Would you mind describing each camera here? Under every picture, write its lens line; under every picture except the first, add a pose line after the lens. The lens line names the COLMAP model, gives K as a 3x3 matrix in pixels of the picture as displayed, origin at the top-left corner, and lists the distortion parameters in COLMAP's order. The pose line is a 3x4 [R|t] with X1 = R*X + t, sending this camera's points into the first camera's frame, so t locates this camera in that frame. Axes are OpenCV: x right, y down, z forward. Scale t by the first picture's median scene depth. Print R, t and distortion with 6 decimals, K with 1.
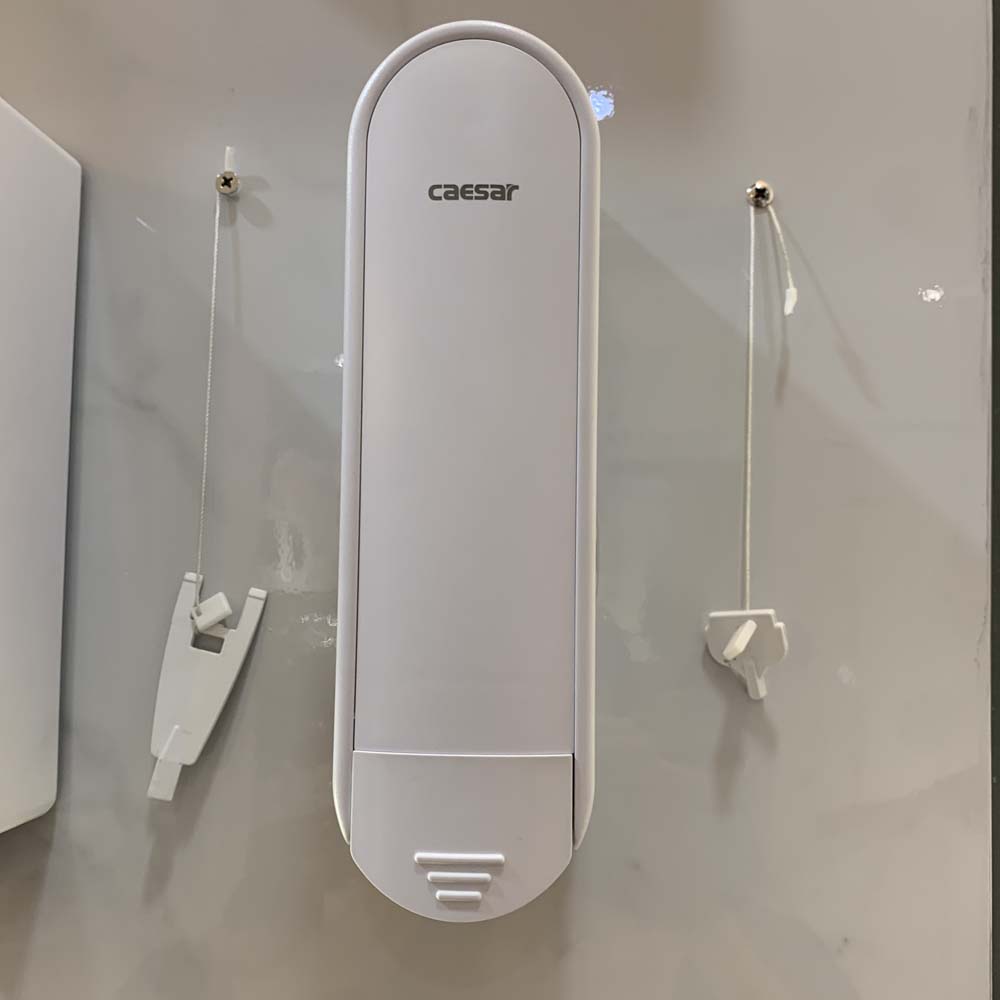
lens RADIAL K [[1057.4, 0, 500.0], [0, 1057.4, 500.0], [0, 0, 1]] dist [-0.004442, -0.007785]
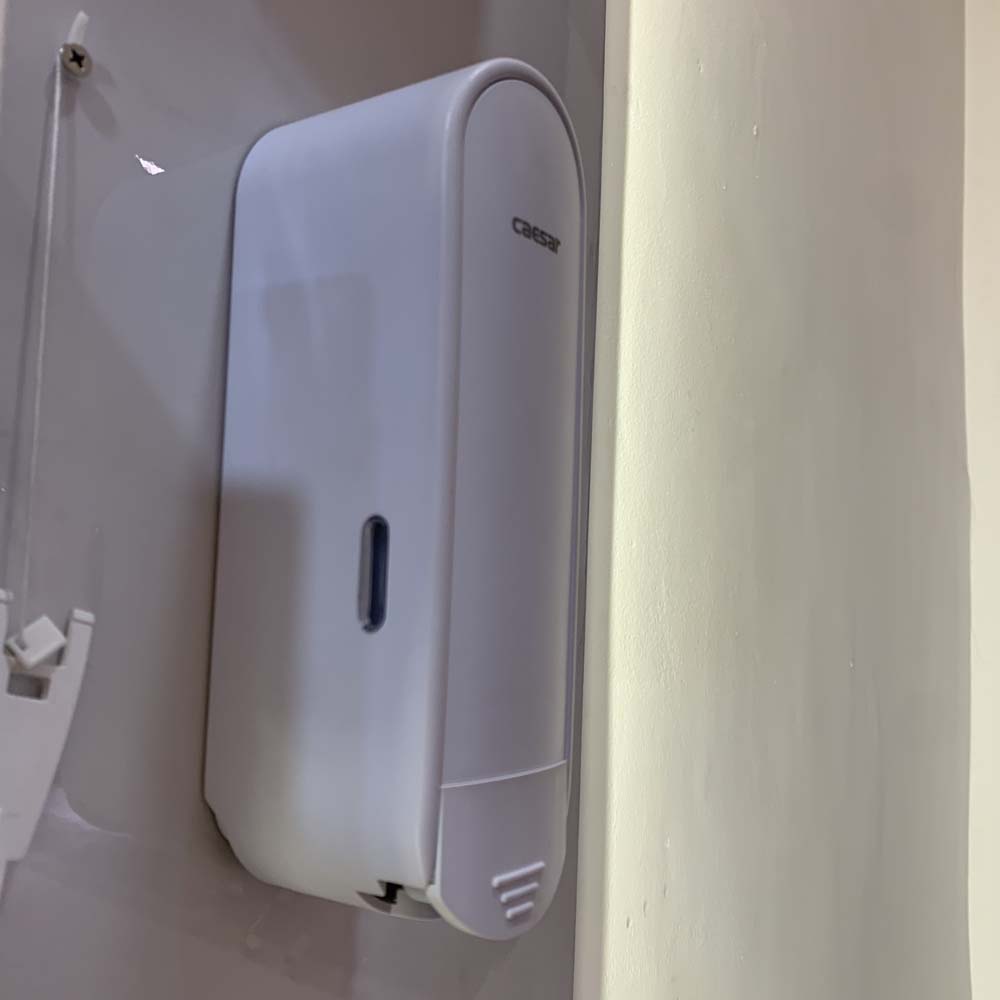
lens RADIAL K [[1074.8, 0, 500.0], [0, 1074.8, 500.0], [0, 0, 1]] dist [-0.037217, -0.016010]
pose [[0.533836, 0.081812, 0.841621, -0.726891], [-0.079490, 0.995756, -0.046375, 0.017916], [-0.841843, -0.042144, 0.538074, 0.352310]]
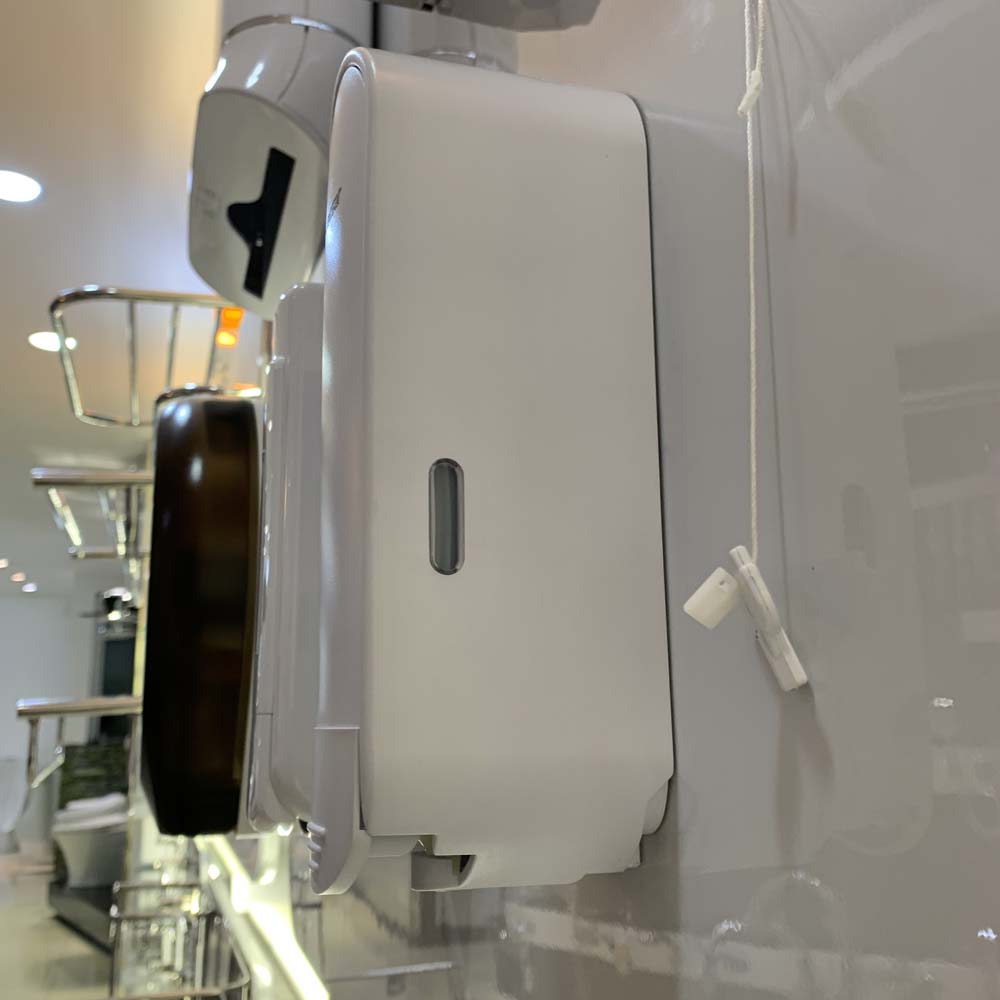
lens RADIAL K [[1074.8, 0, 500.0], [0, 1074.8, 500.0], [0, 0, 1]] dist [-0.037217, -0.016010]
pose [[0.335296, -0.212913, -0.917739, 0.783859], [0.079016, 0.977052, -0.197805, 0.186186], [0.938793, -0.006193, 0.344425, 0.613460]]
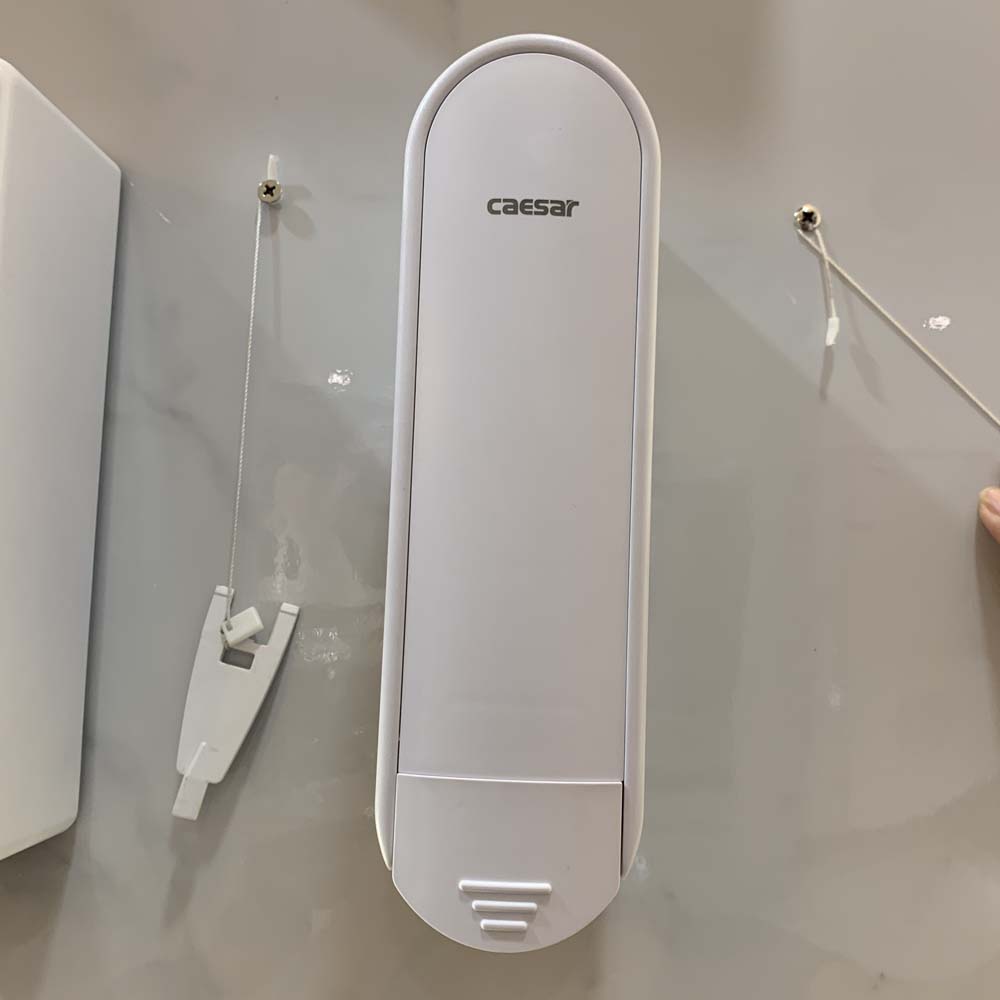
lens RADIAL K [[1059.3, 0, 507.6], [0, 1059.3, 500.1], [0, 0, 1]] dist [-0.007053, 0.002670]
pose [[0.999618, 0.024136, 0.013469, -0.043762], [-0.023911, 0.999575, -0.016668, -0.000883], [-0.013866, 0.016340, 0.999770, 0.013829]]
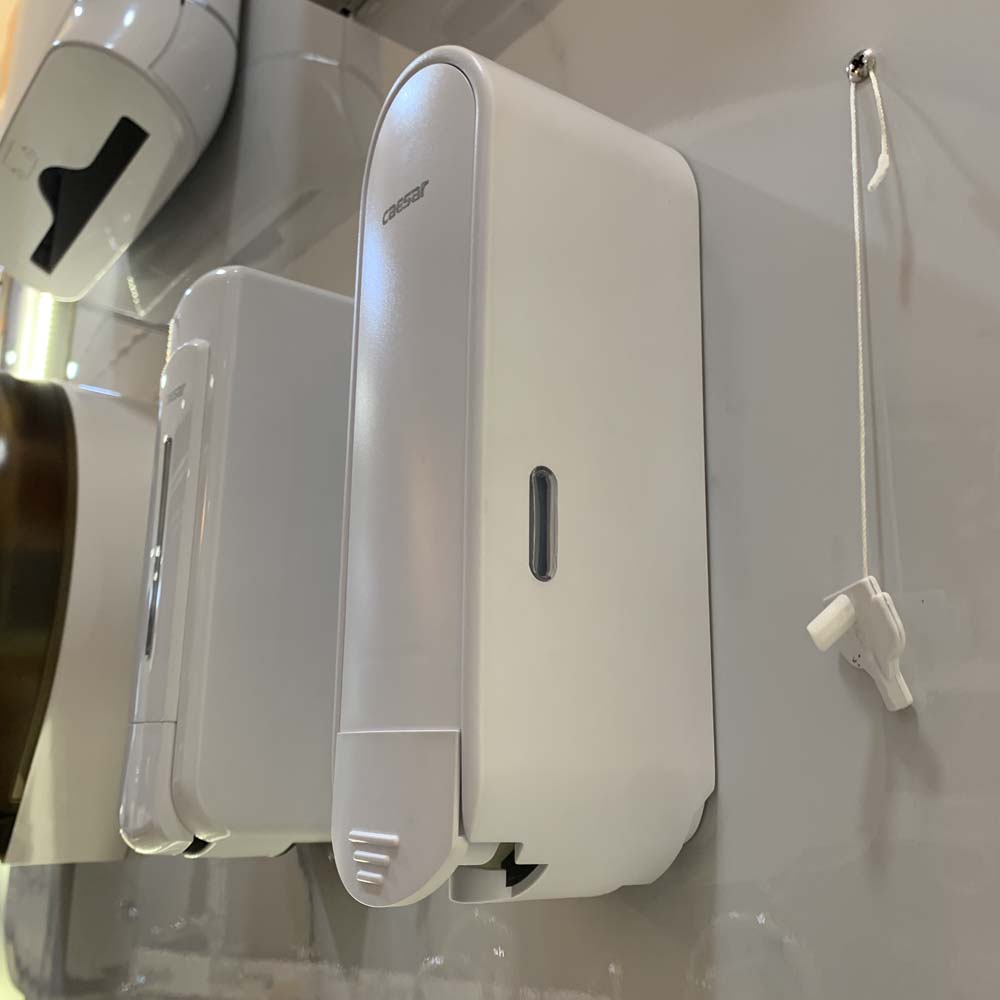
lens RADIAL K [[1057.4, 0, 500.0], [0, 1057.4, 500.0], [0, 0, 1]] dist [-0.004442, -0.007785]
pose [[0.619047, -0.191739, -0.761589, 0.628496], [0.040048, 0.976184, -0.213214, 0.187279], [0.784332, 0.101490, 0.611982, 0.352142]]
